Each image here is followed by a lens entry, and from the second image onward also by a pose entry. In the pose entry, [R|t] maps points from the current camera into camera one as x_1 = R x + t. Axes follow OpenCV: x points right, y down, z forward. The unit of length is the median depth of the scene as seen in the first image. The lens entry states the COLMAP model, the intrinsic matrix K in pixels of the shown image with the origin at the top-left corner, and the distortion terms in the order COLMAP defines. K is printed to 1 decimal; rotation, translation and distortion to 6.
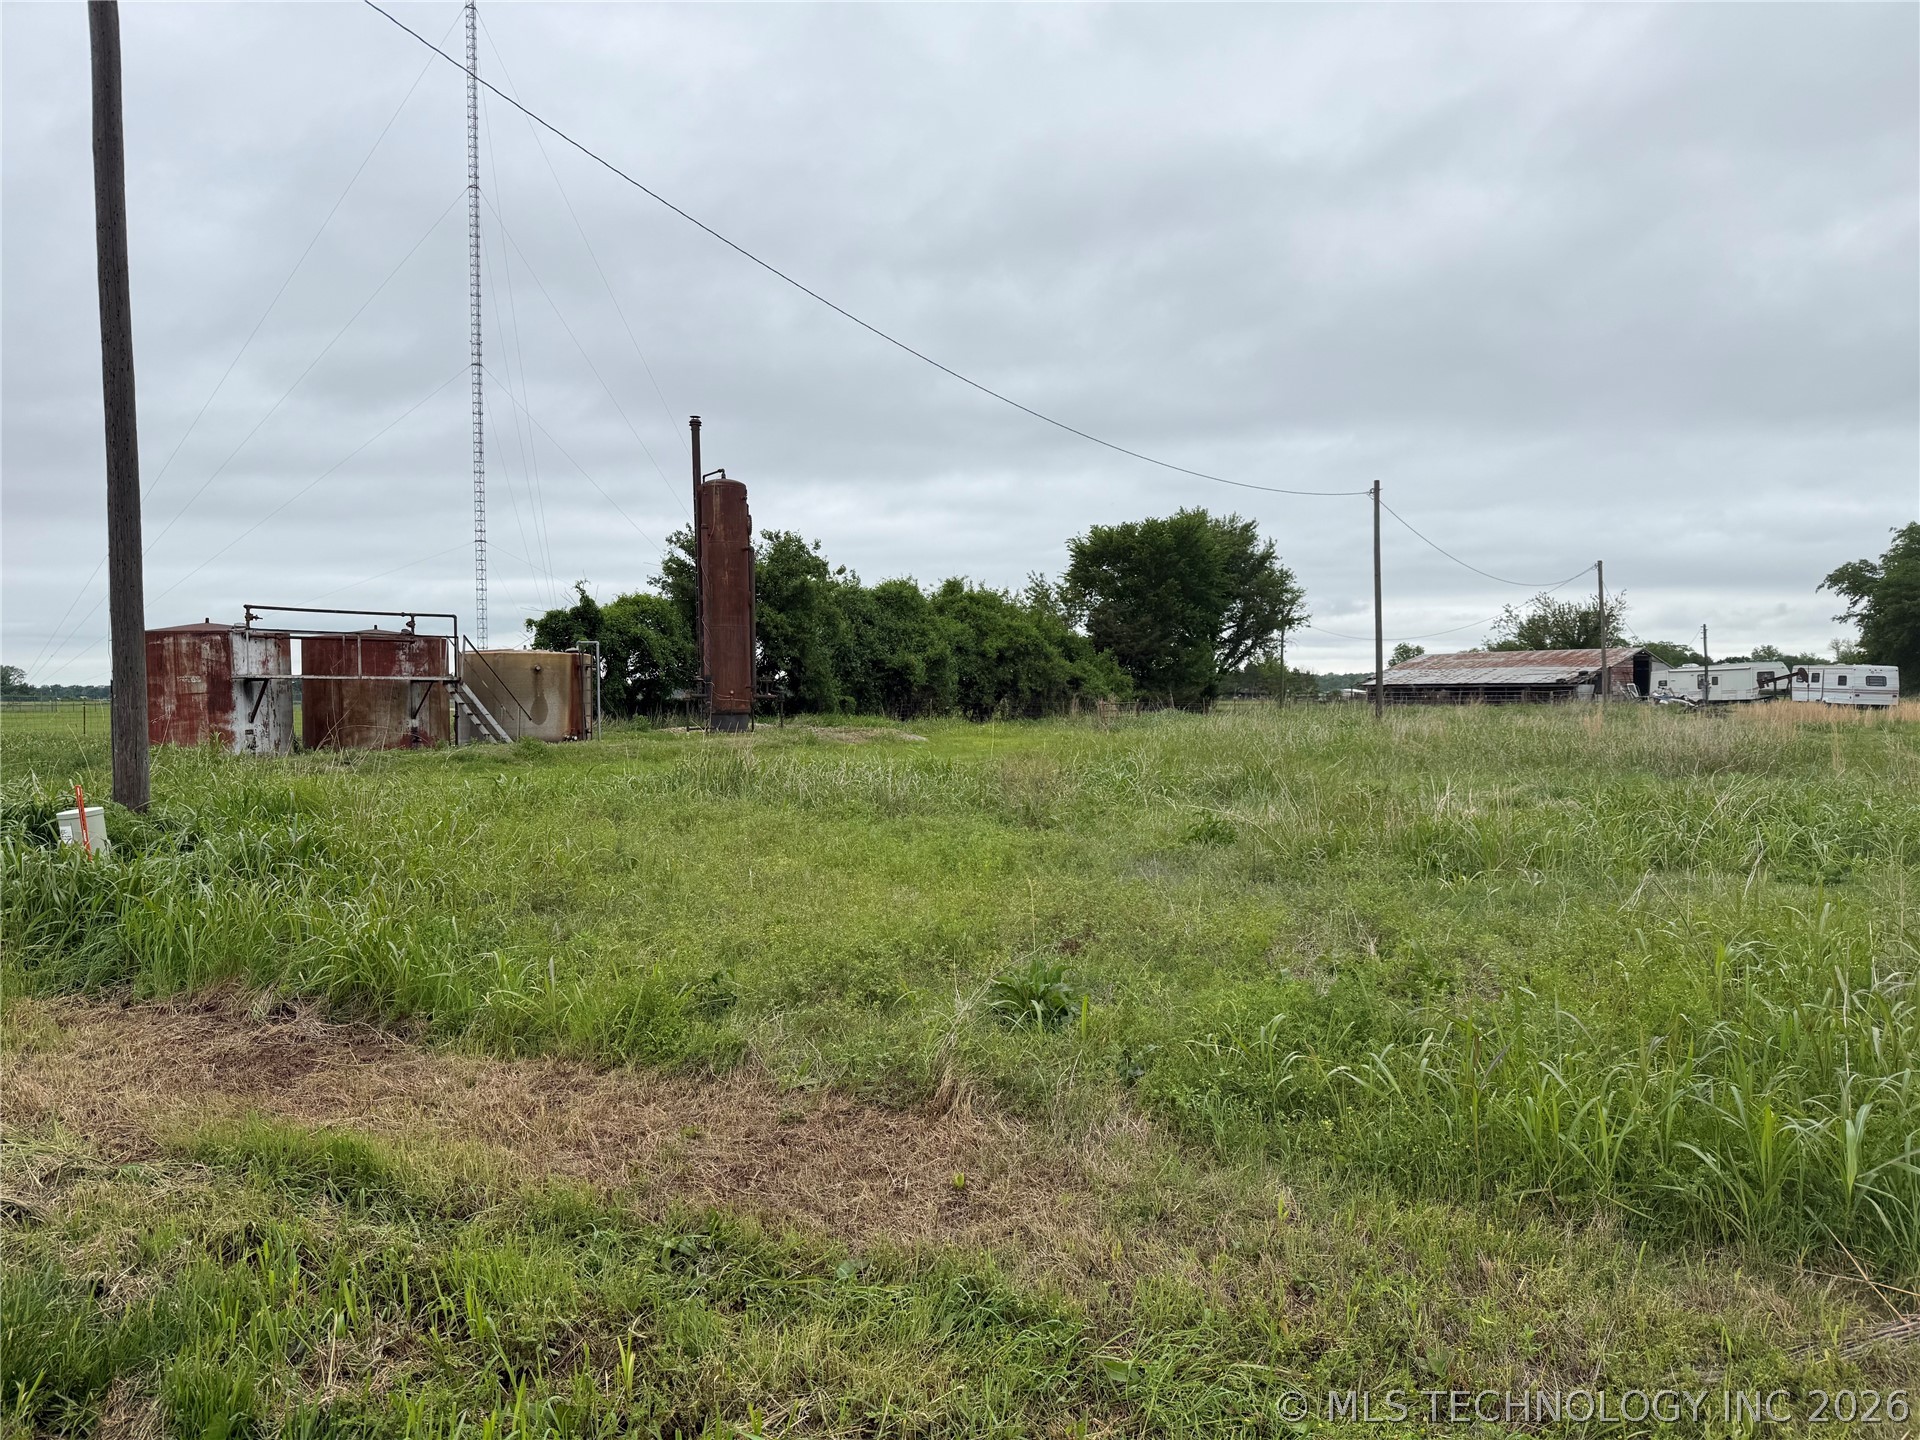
lens RADIAL K [[1378.0, 0, 946.1], [0, 1378.0, 719.9], [0, 0, 1]] dist [0.068201, -0.095421]
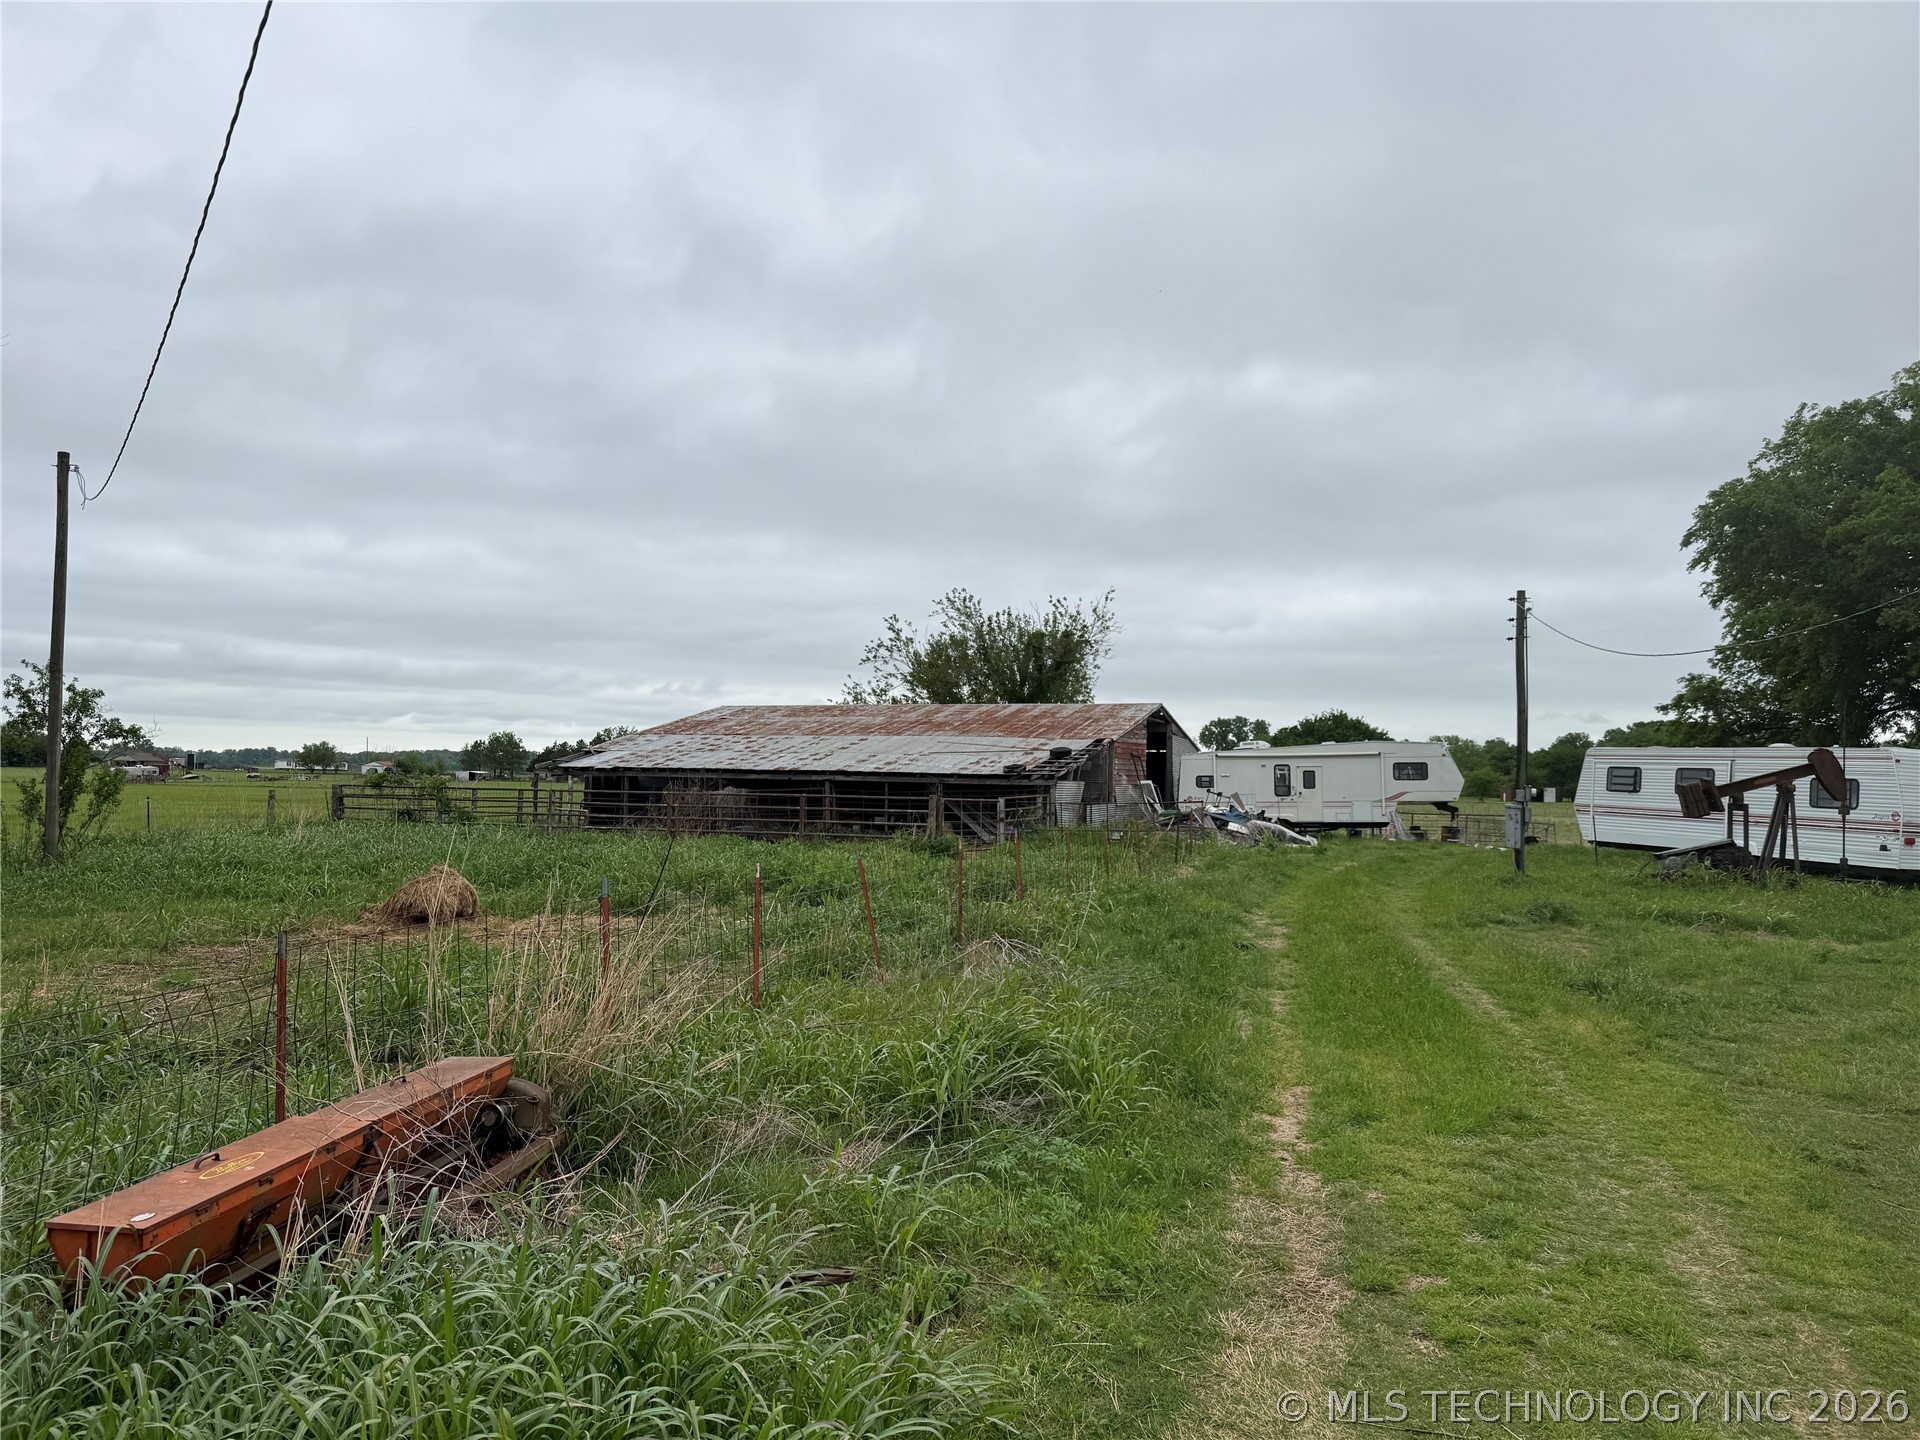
lens RADIAL K [[1378.0, 0, 954.2], [0, 1378.0, 707.6], [0, 0, 1]] dist [0.068201, -0.095421]
pose [[0.907438, 0.045802, 0.417682, 0.244454], [-0.018106, 0.997380, -0.070033, -0.017081], [-0.419796, 0.055988, 0.905890, 0.607723]]
